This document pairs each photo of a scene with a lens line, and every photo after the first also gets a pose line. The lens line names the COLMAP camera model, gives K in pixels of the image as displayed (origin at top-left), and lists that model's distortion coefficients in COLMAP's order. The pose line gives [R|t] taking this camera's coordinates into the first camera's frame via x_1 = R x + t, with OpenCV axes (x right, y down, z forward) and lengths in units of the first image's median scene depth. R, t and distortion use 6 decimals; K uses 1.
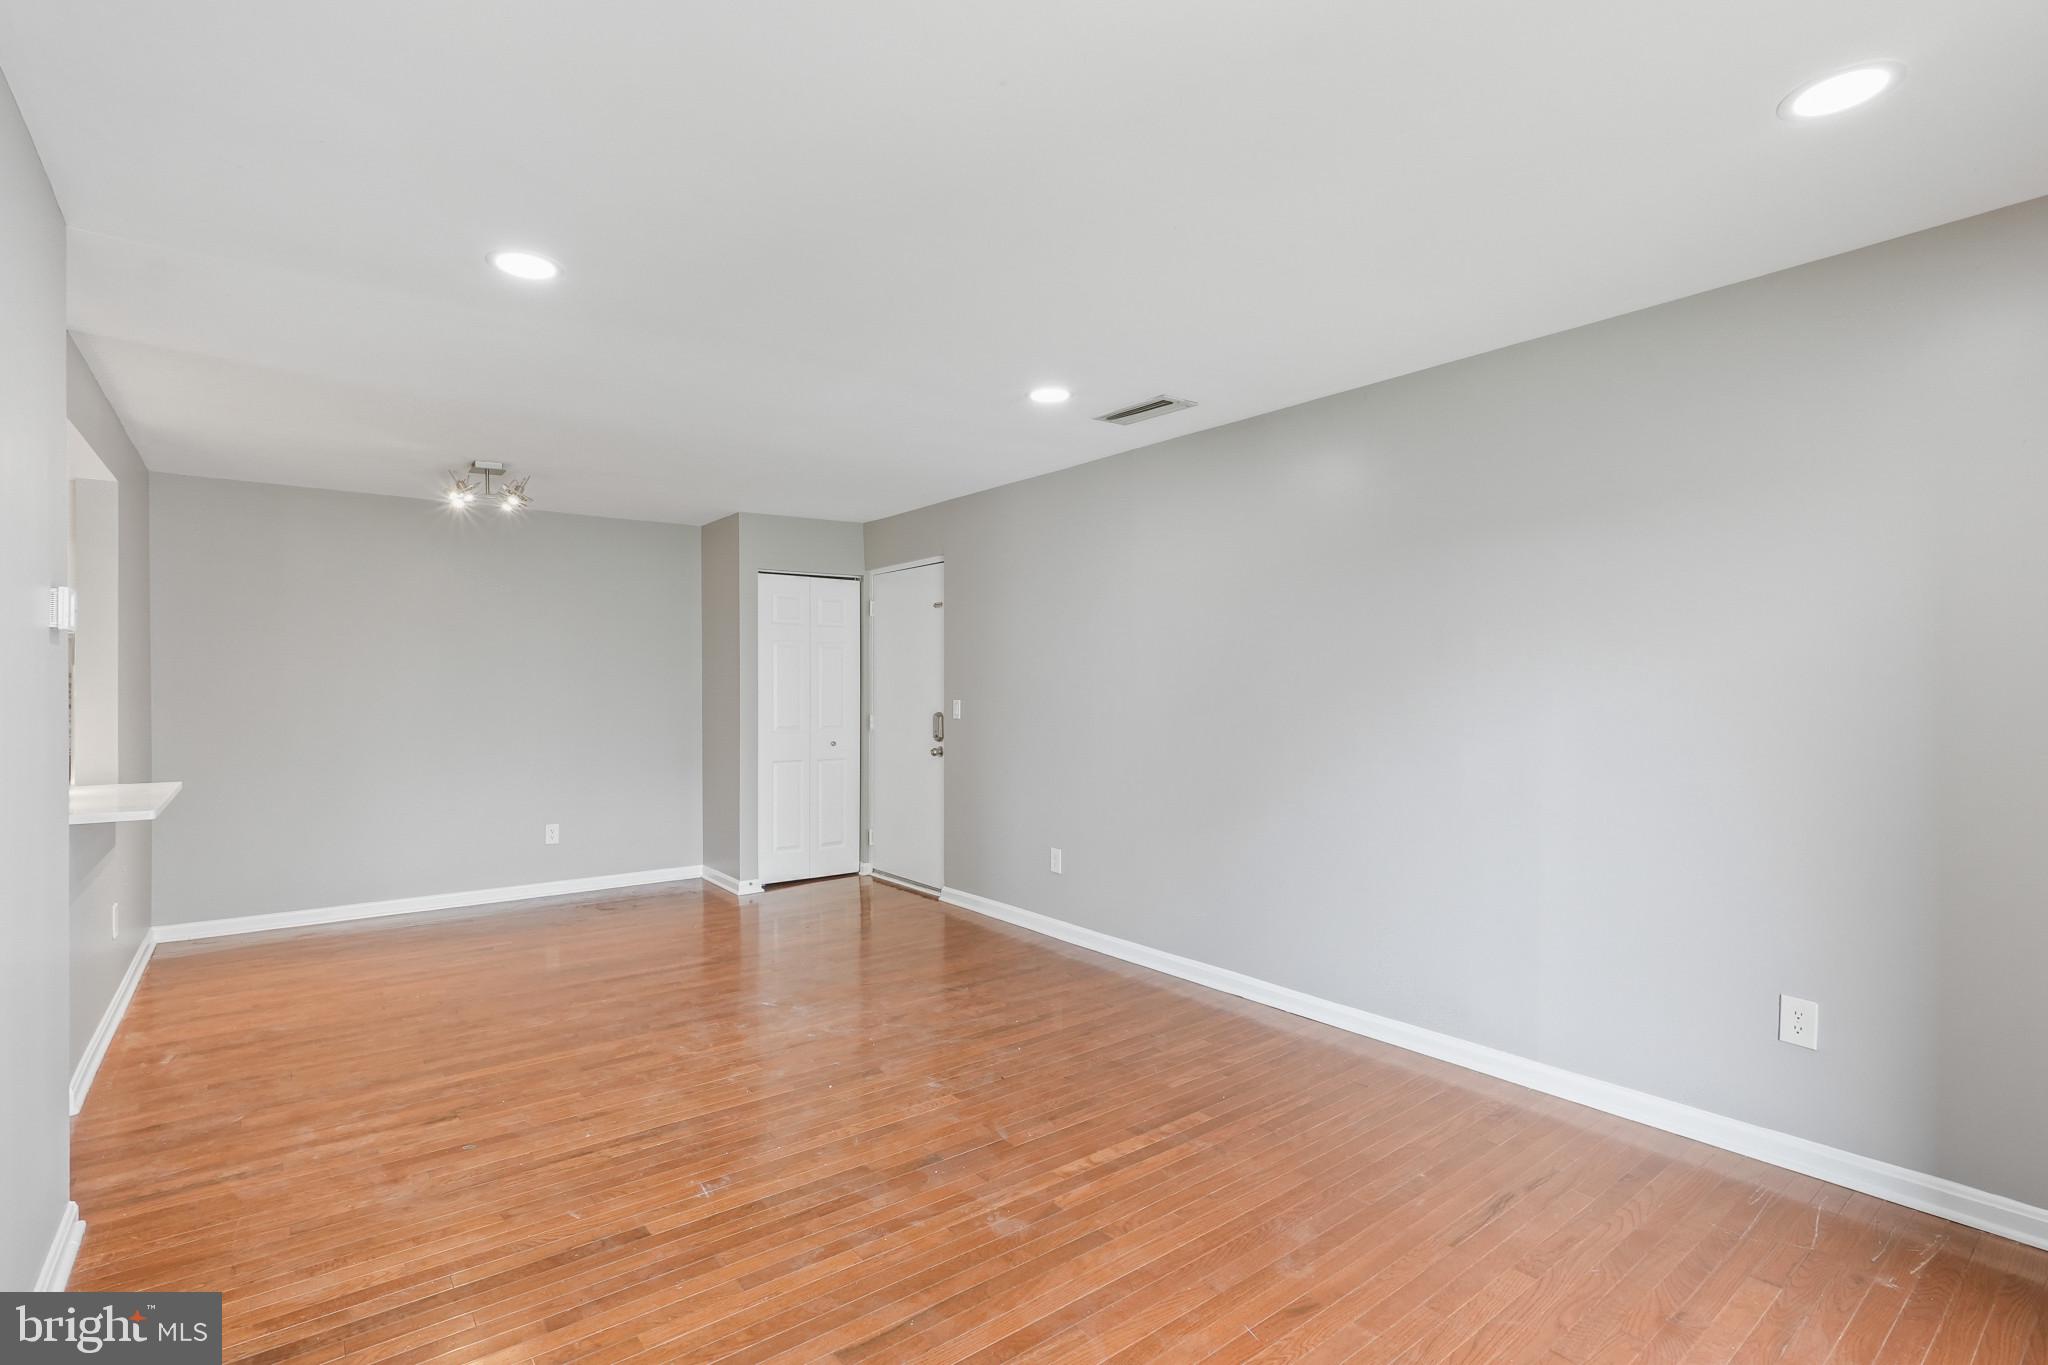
lens RADIAL K [[963.6, 0, 1009.3], [0, 963.6, 653.6], [0, 0, 1]] dist [-0.040048, 0.025890]
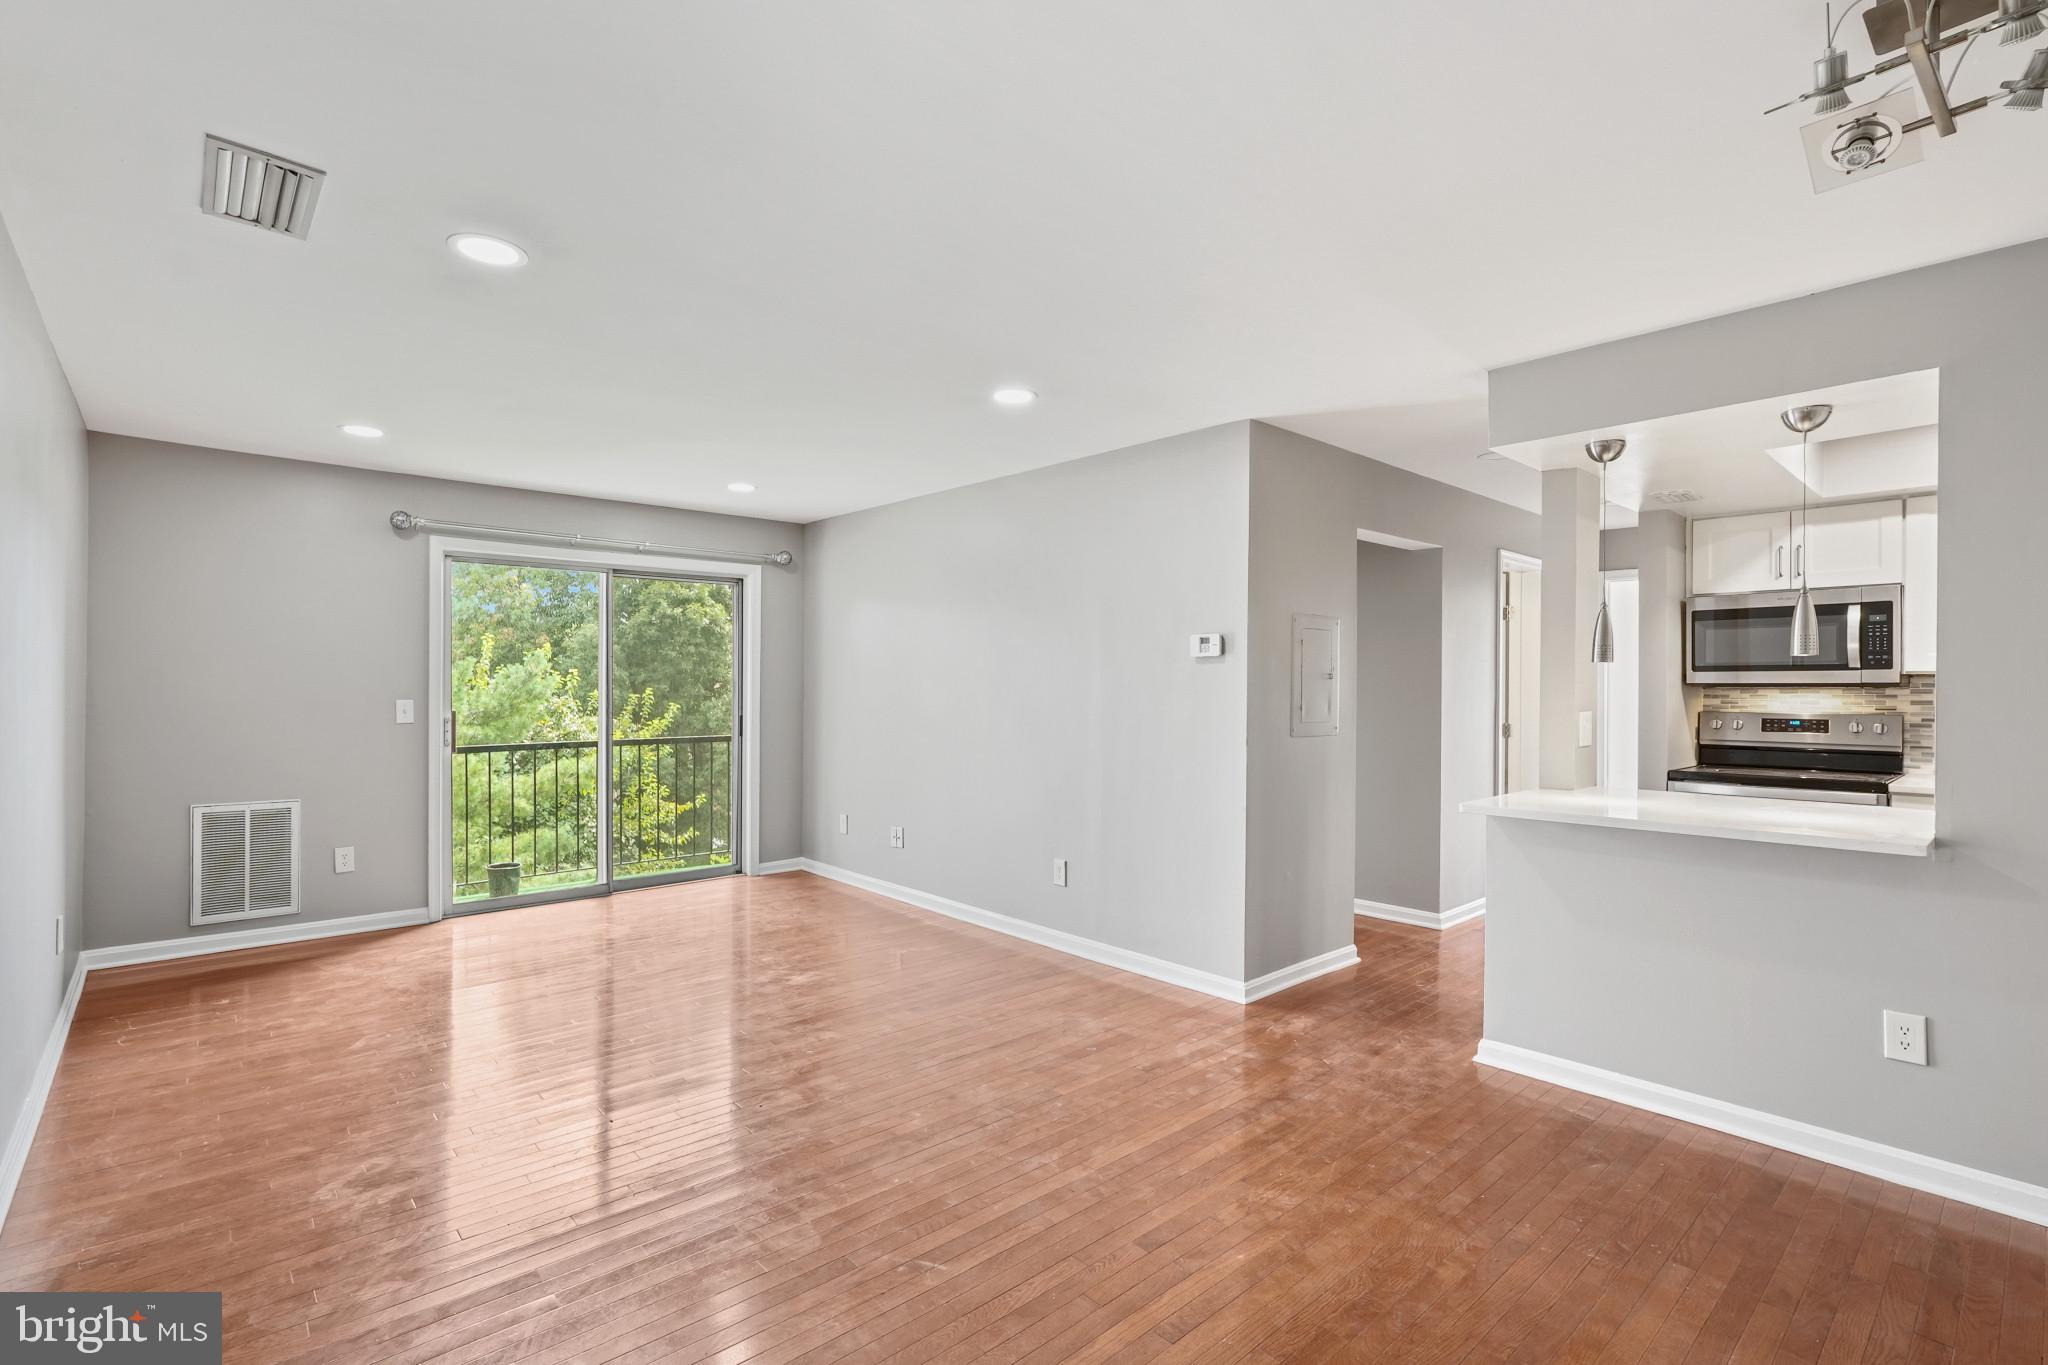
lens RADIAL K [[951.1, 0, 1024.0], [0, 951.1, 682.5], [0, 0, 1]] dist [-0.002677, -0.000384]
pose [[-0.997208, 0.000803, -0.074669, -0.308315], [0.003816, 0.999183, -0.040224, 0.063272], [0.074576, -0.040397, -0.996397, 1.841170]]
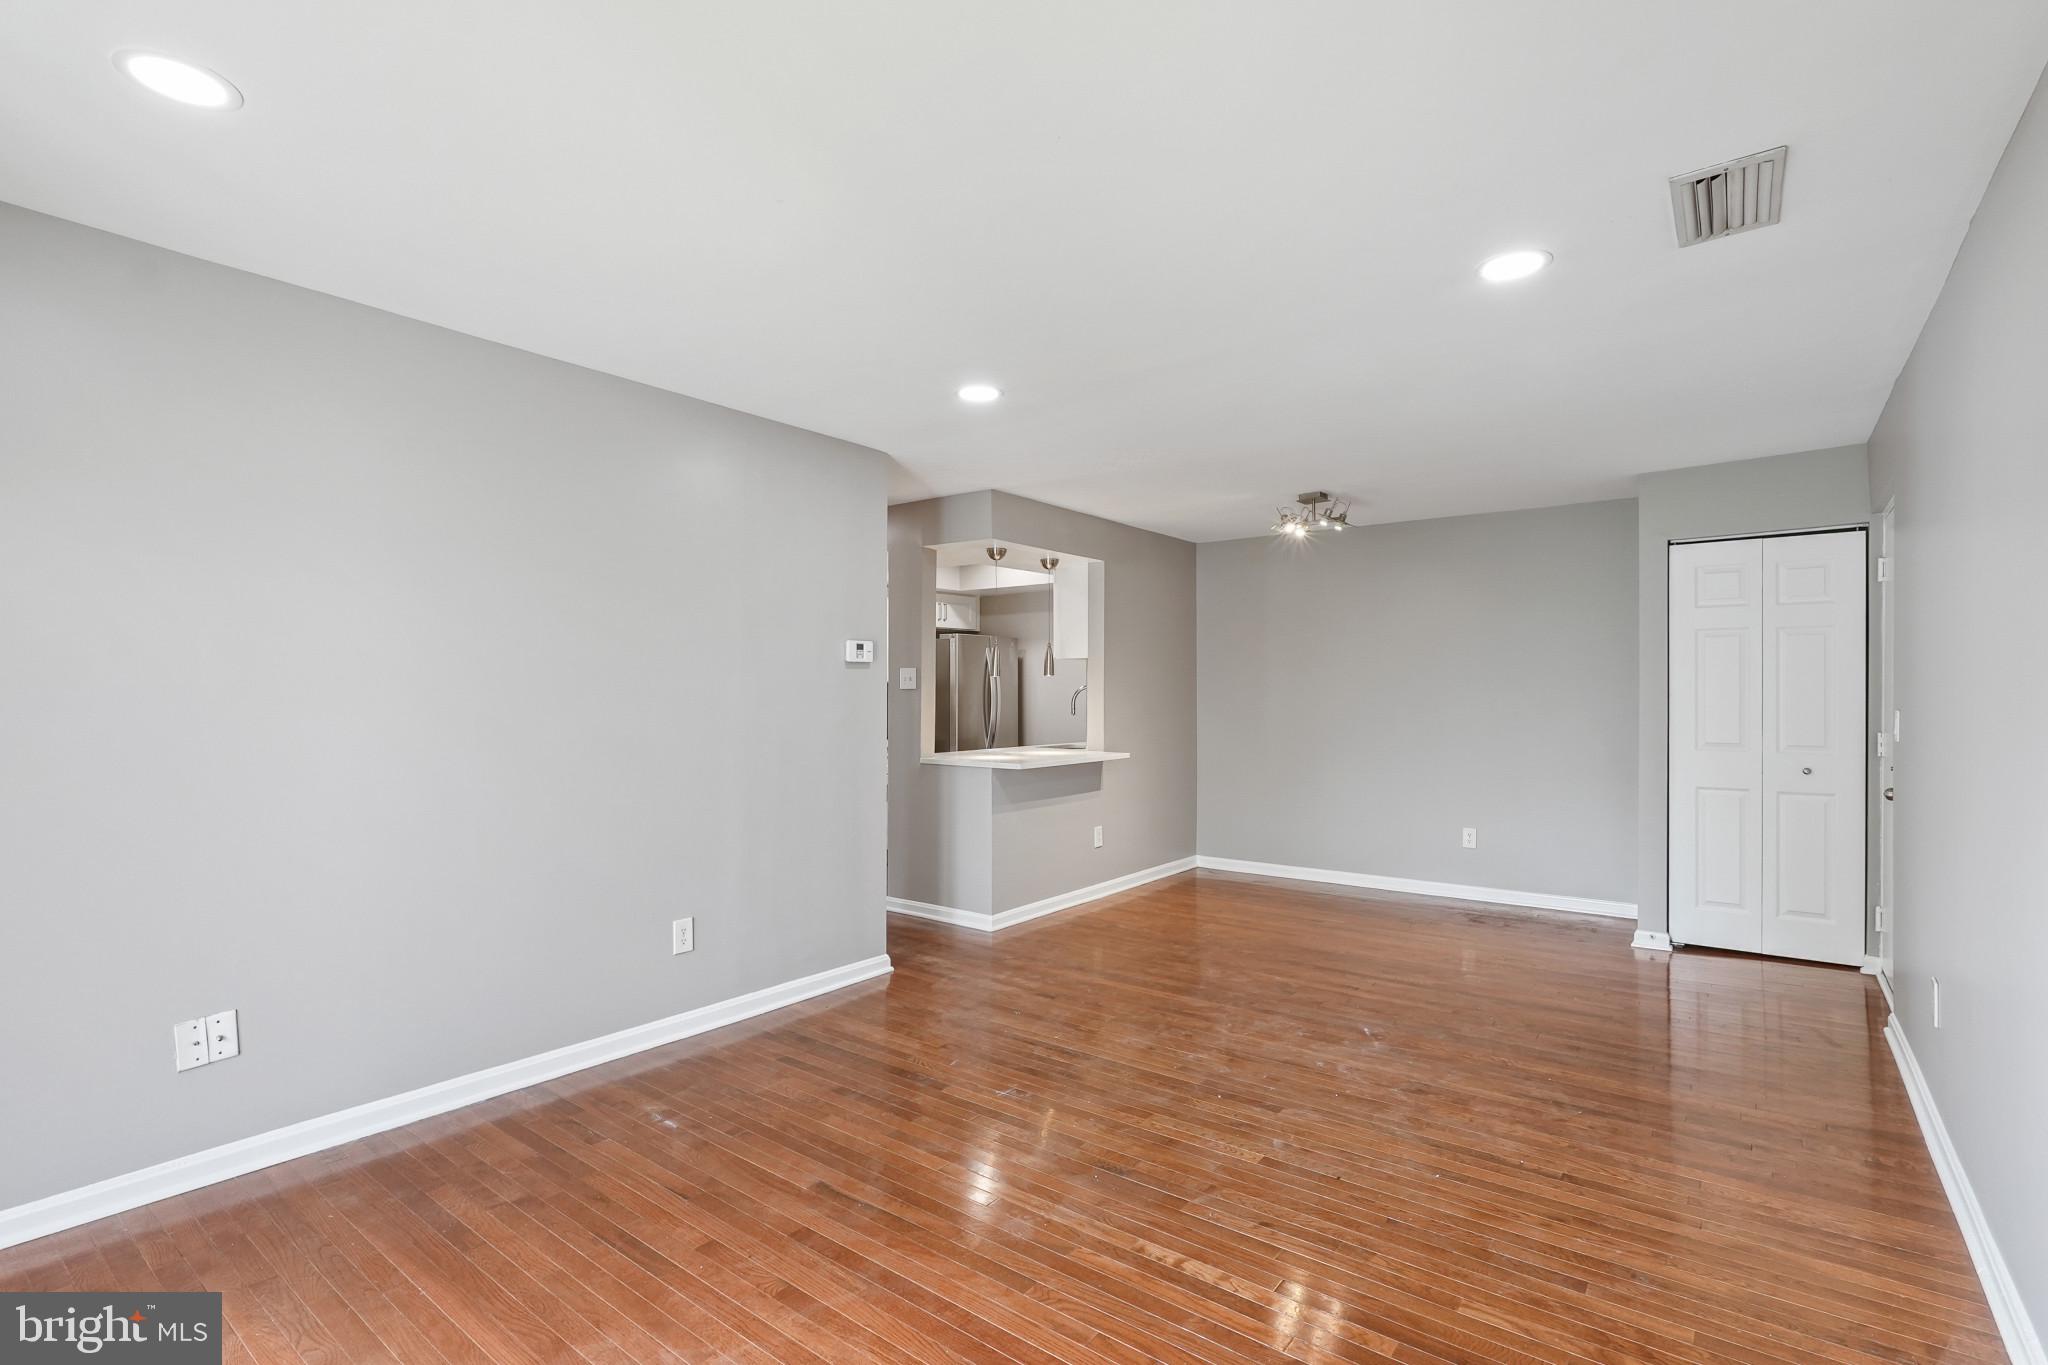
lens RADIAL K [[964.8, 0, 1011.0], [0, 964.8, 679.2], [0, 0, 1]] dist [-0.001106, 0.000094]
pose [[0.249983, -0.011101, -0.968187, 0.678992], [0.034453, 0.999403, -0.002563, 0.016447], [0.967637, -0.032717, 0.250216, 0.518931]]
